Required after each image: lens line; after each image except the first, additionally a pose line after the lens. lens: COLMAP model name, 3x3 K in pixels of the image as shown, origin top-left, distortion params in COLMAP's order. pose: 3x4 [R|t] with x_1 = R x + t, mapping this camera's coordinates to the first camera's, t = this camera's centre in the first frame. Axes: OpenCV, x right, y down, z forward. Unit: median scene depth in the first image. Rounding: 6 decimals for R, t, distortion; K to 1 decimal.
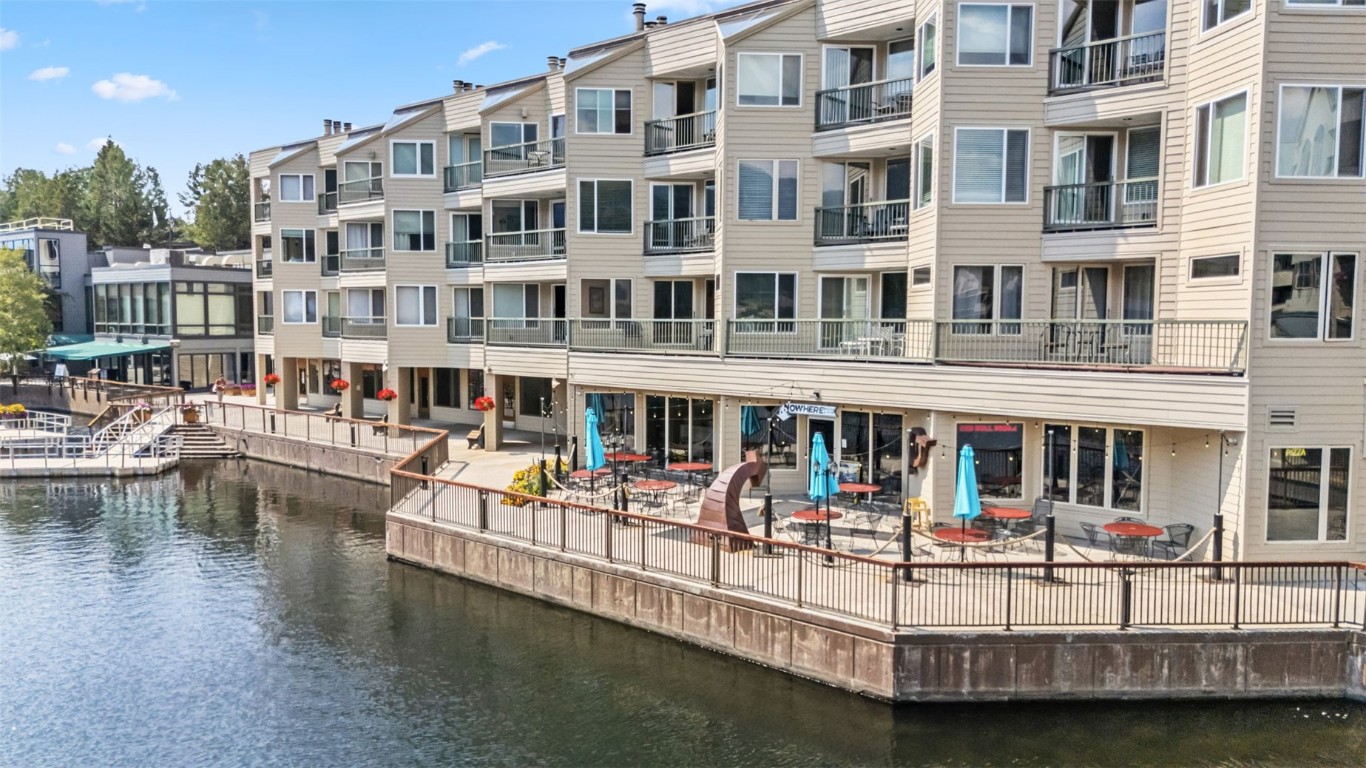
lens RADIAL K [[951.3, 0, 684.5], [0, 951.3, 382.9], [0, 0, 1]] dist [0.005982, -0.004214]
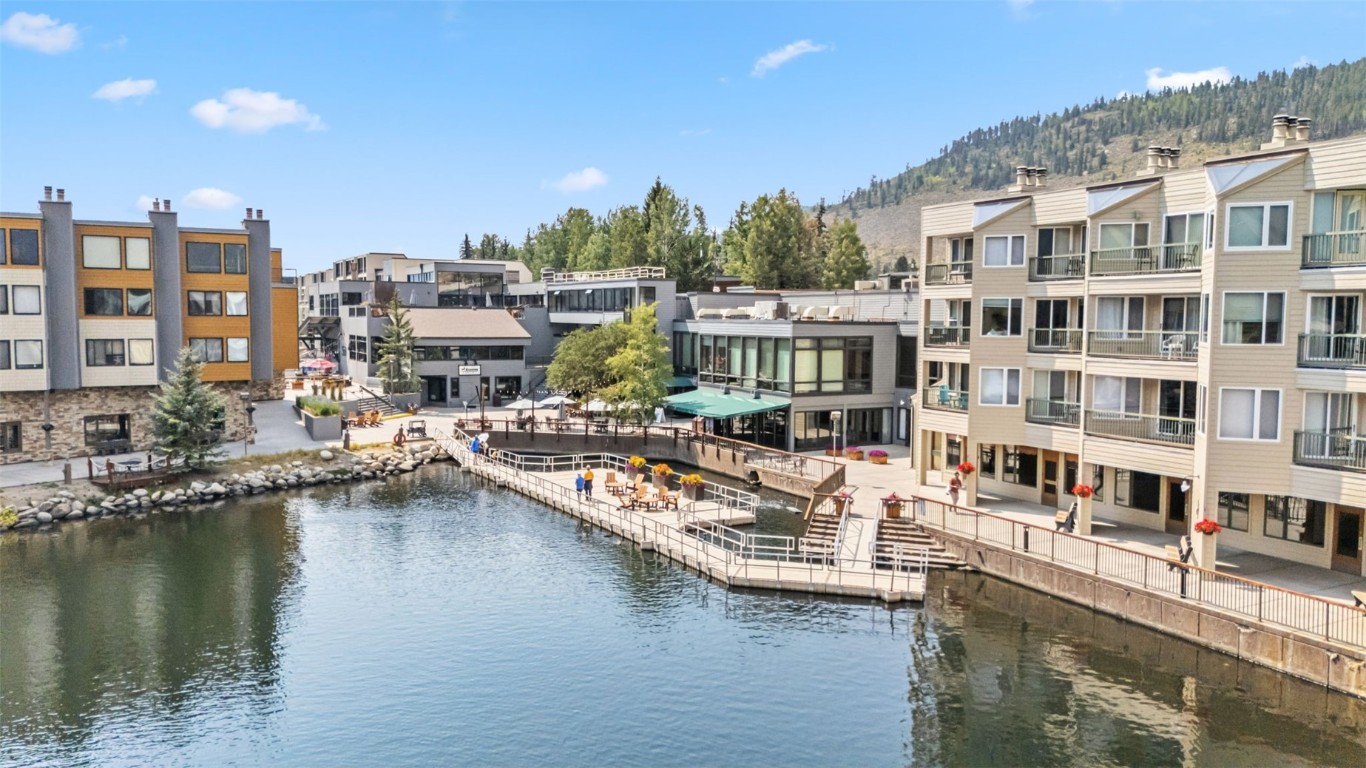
lens RADIAL K [[951.3, 0, 677.5], [0, 951.3, 380.6], [0, 0, 1]] dist [0.005982, -0.004214]
pose [[0.912949, 0.026417, -0.407218, -0.322160], [-0.027876, 0.999609, 0.002351, -0.080199], [0.407120, 0.009205, 0.913328, 0.083870]]
